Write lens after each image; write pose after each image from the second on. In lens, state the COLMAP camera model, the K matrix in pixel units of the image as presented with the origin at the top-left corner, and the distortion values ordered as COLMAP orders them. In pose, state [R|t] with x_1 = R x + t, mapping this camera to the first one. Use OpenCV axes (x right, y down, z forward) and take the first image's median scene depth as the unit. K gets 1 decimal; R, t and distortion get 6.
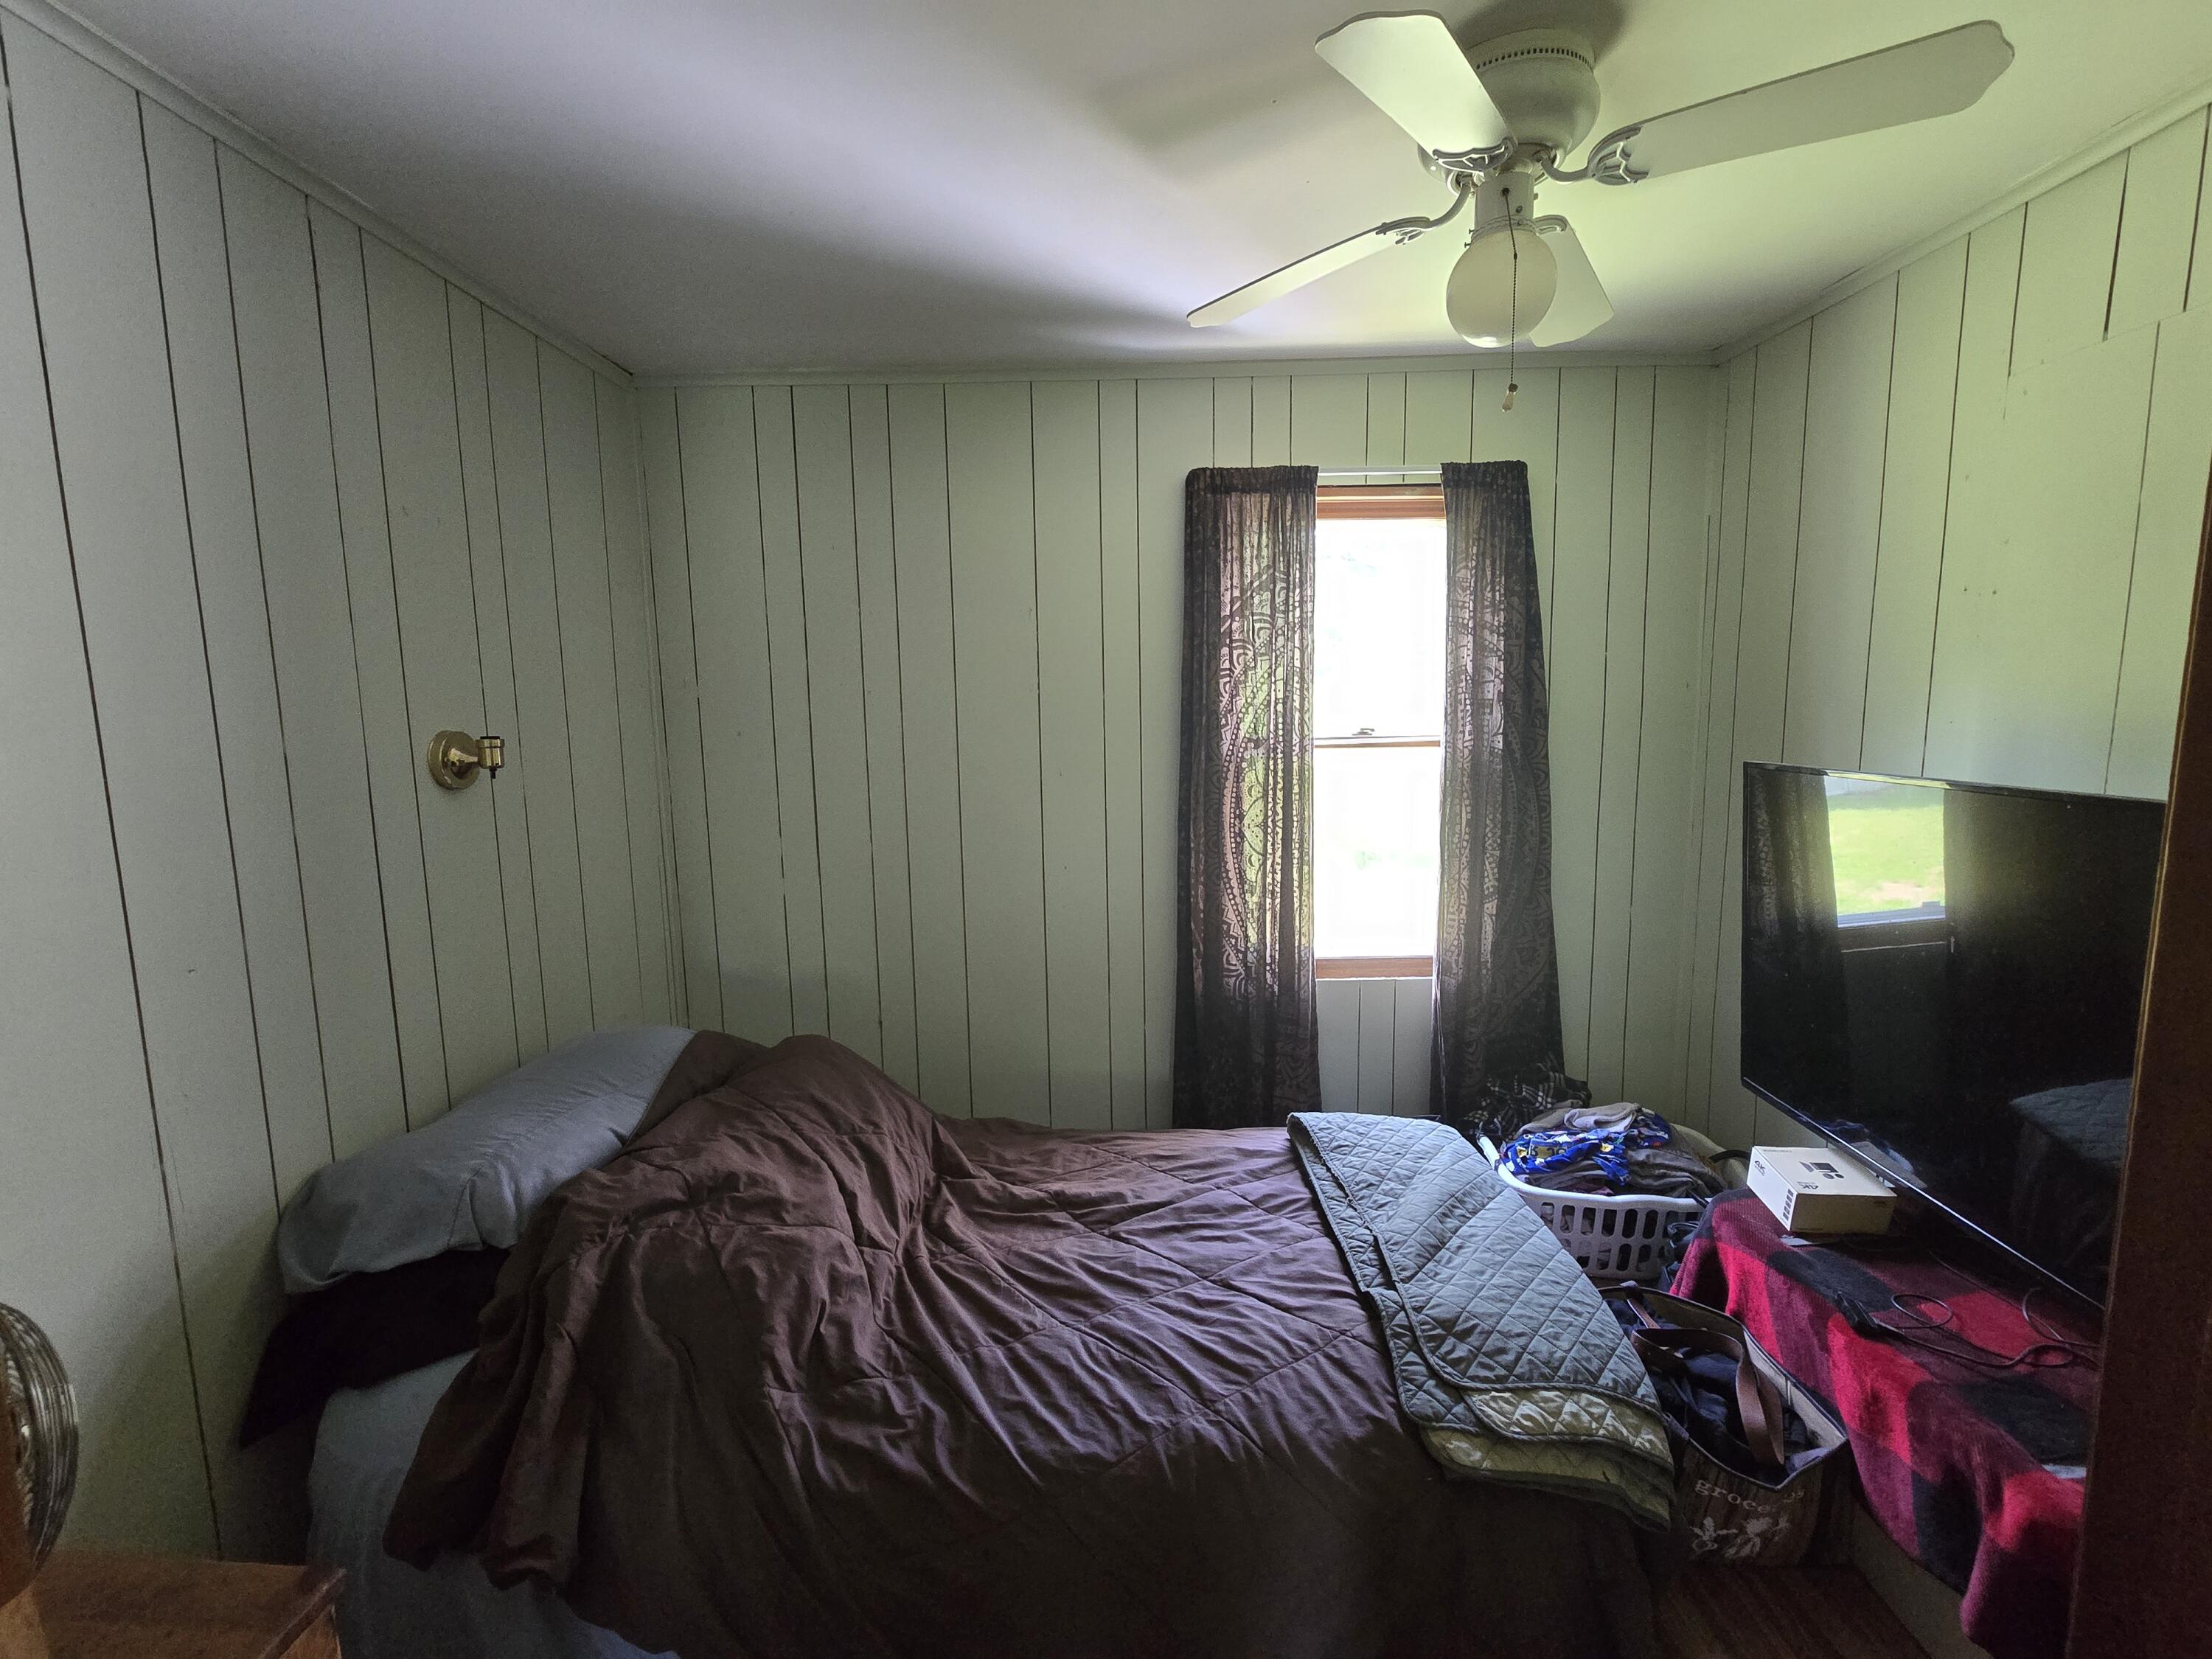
lens RADIAL K [[904.0, 0, 1101.6], [0, 904.0, 824.0], [0, 0, 1]] dist [-0.005692, 0.000839]
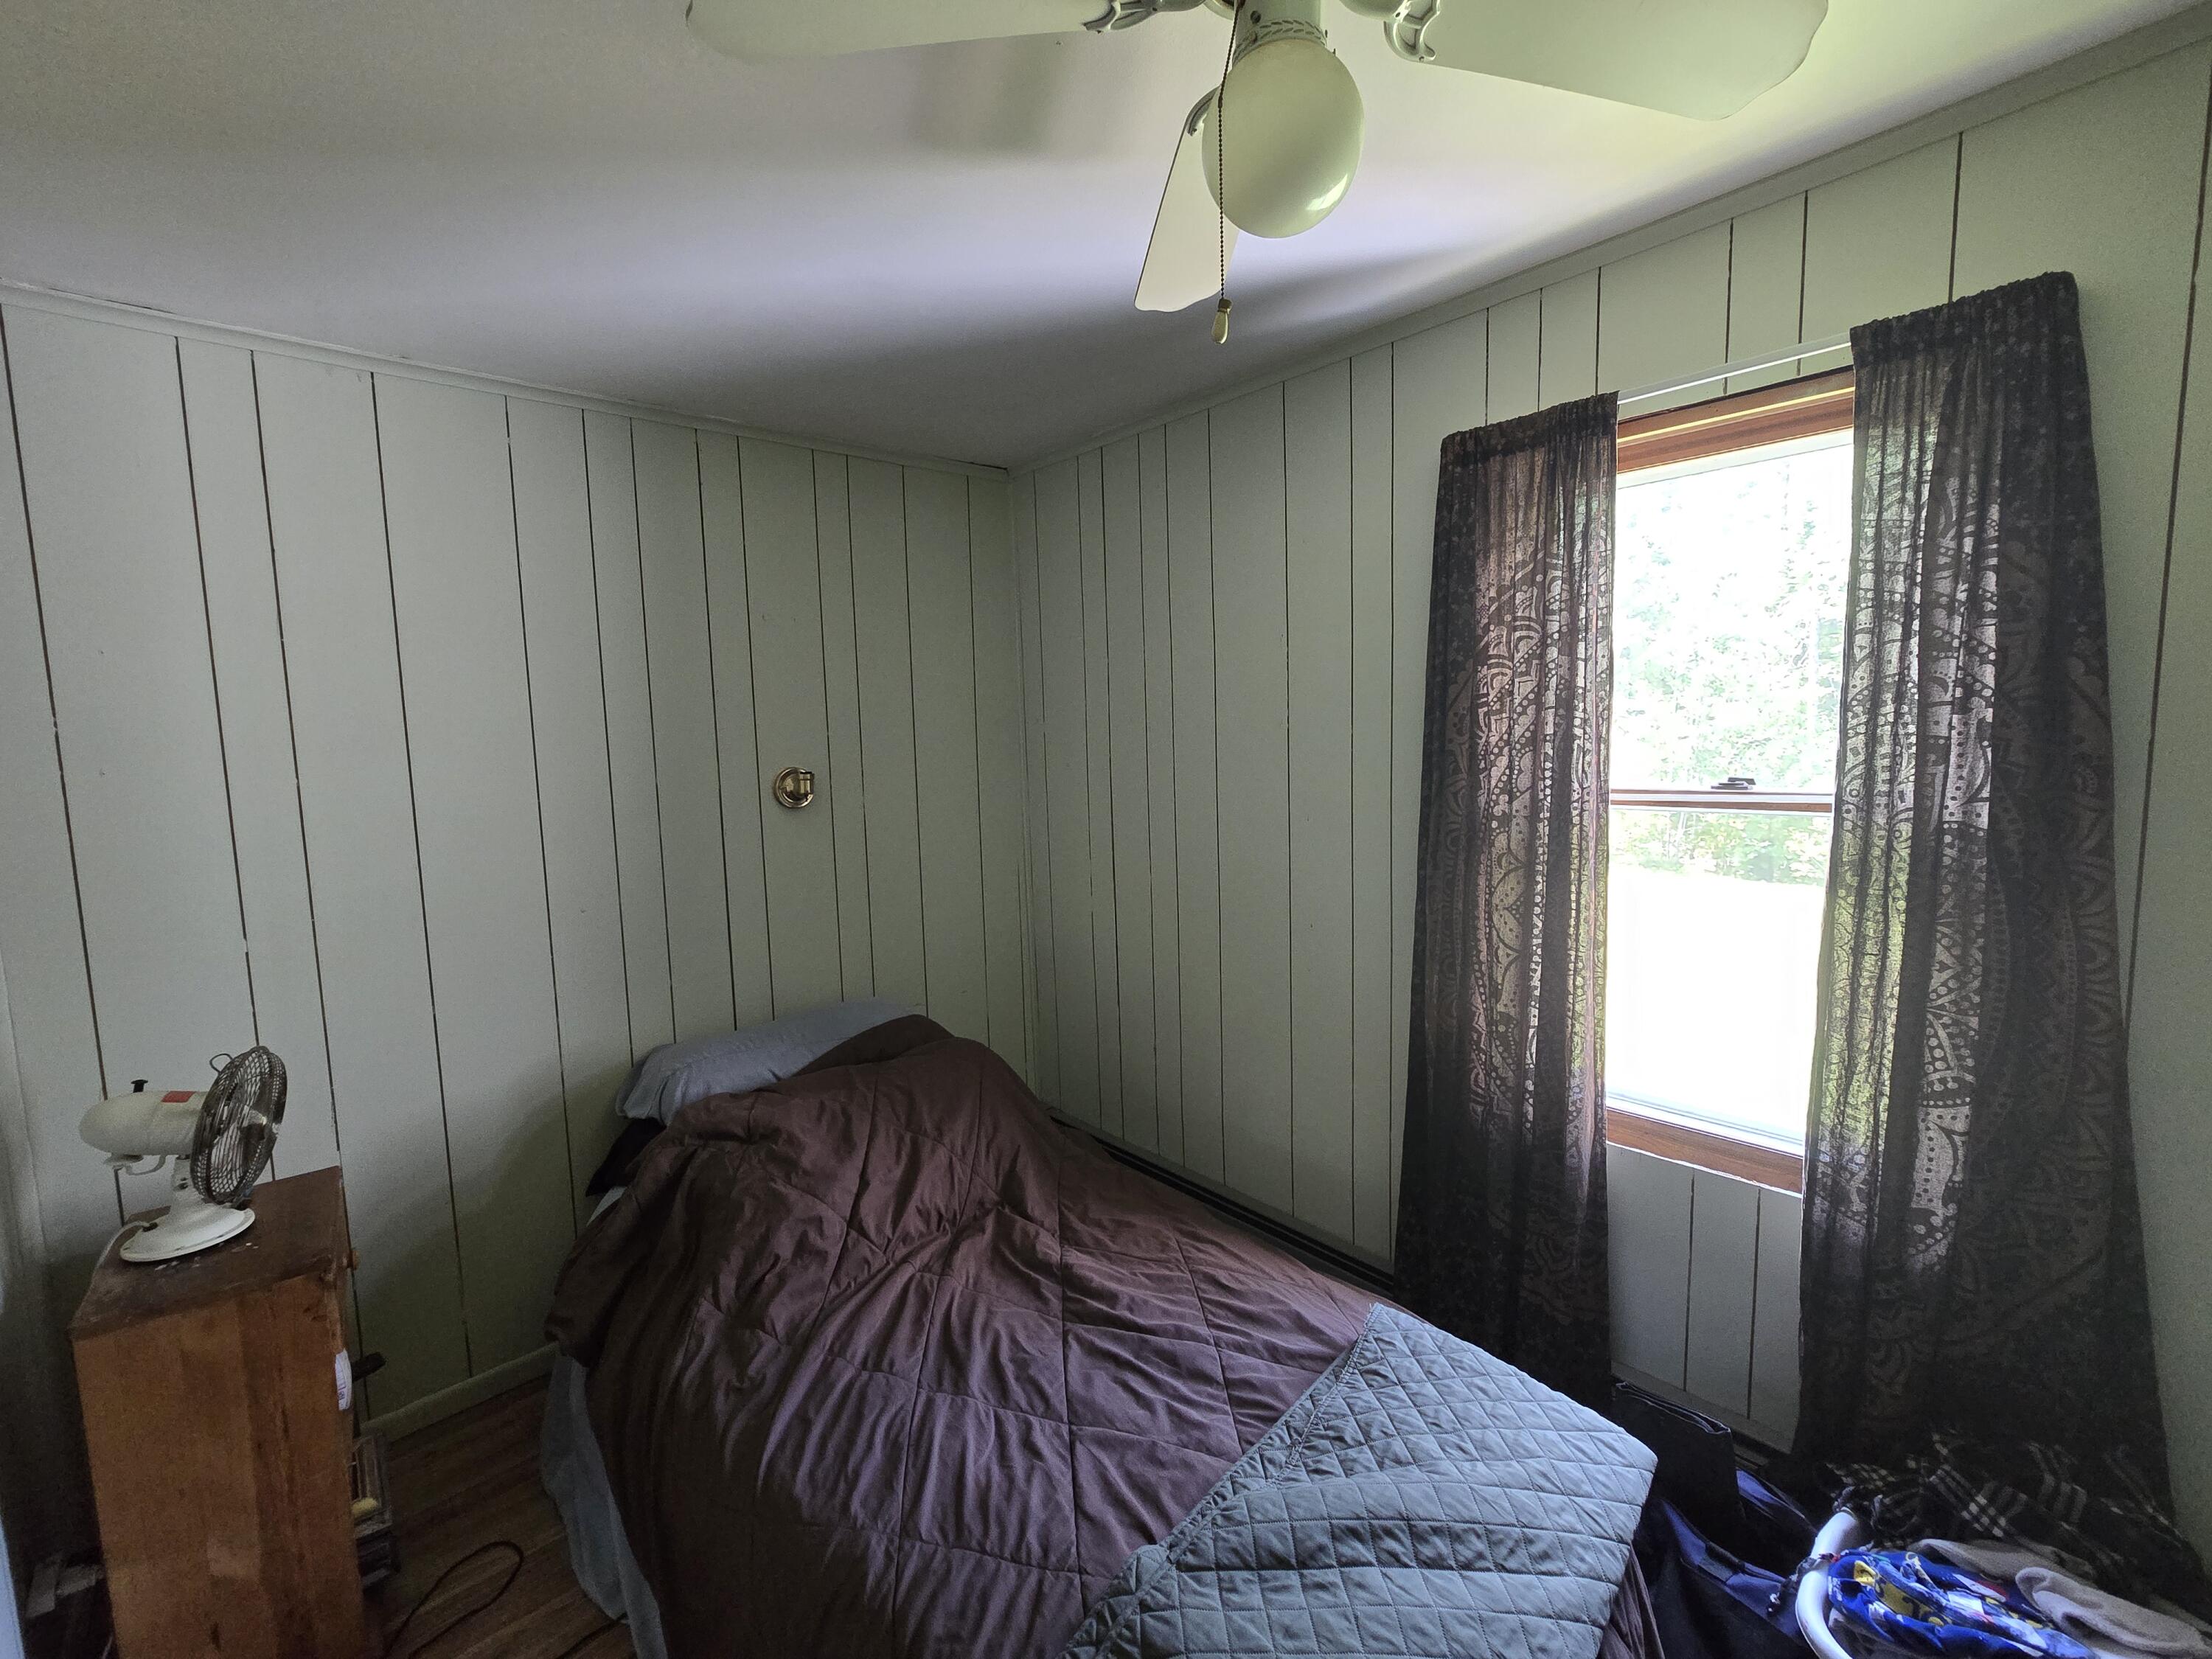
lens RADIAL K [[904.0, 0, 1110.4], [0, 904.0, 818.9], [0, 0, 1]] dist [-0.005692, 0.000839]
pose [[0.691393, 0.067158, -0.719350, 0.509401], [-0.070405, 0.997194, 0.025429, -0.071758], [0.719040, 0.033064, 0.694182, 0.283822]]
